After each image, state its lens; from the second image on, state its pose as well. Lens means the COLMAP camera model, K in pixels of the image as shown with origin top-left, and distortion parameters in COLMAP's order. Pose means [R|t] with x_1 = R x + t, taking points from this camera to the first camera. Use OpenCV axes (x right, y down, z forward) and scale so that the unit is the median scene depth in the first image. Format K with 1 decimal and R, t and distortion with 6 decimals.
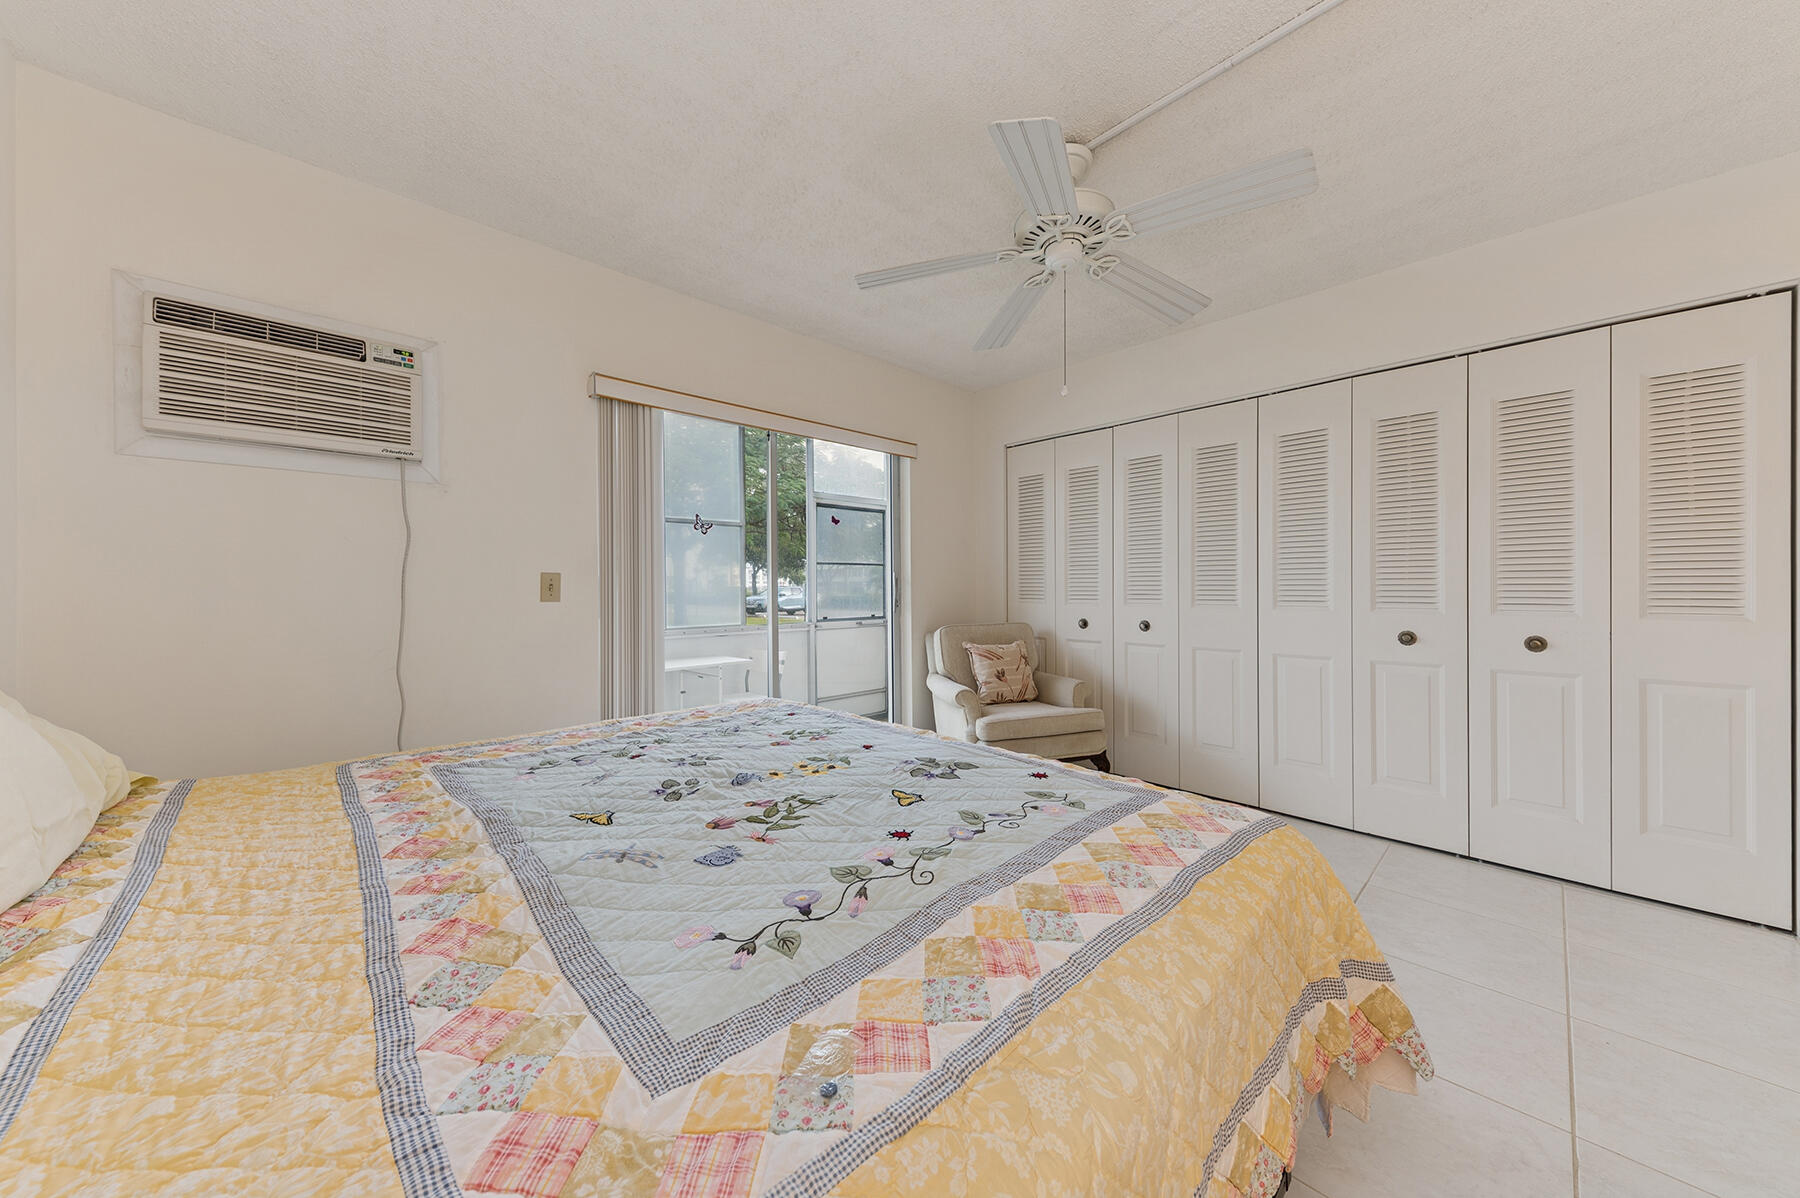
lens RADIAL K [[623.5, 0, 902.3], [0, 623.5, 593.8], [0, 0, 1]] dist [0.001908, -0.000031]
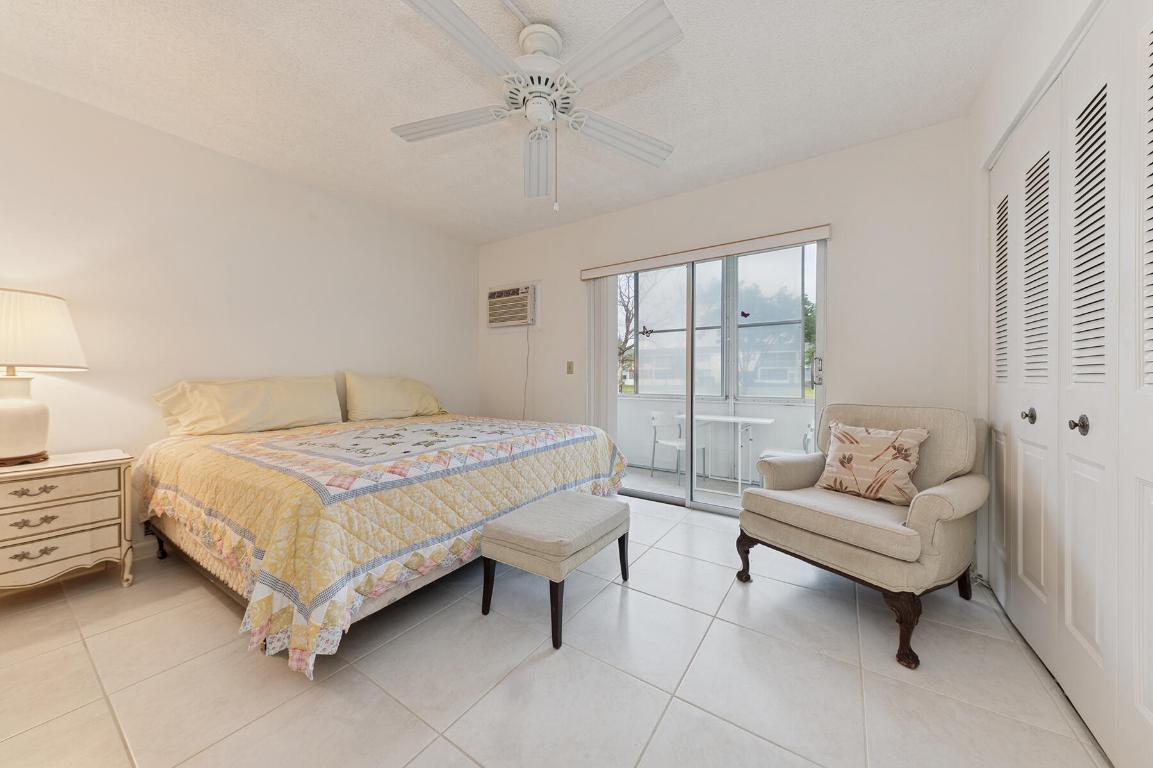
lens RADIAL K [[399.4, 0, 577.8], [0, 399.4, 376.9], [0, 0, 1]] dist [0.001908, -0.000031]
pose [[0.199153, 0.005460, -0.979953, 0.899985], [-0.010502, 0.999939, 0.003437, 0.017870], [0.979912, 0.009607, 0.199199, 0.717480]]
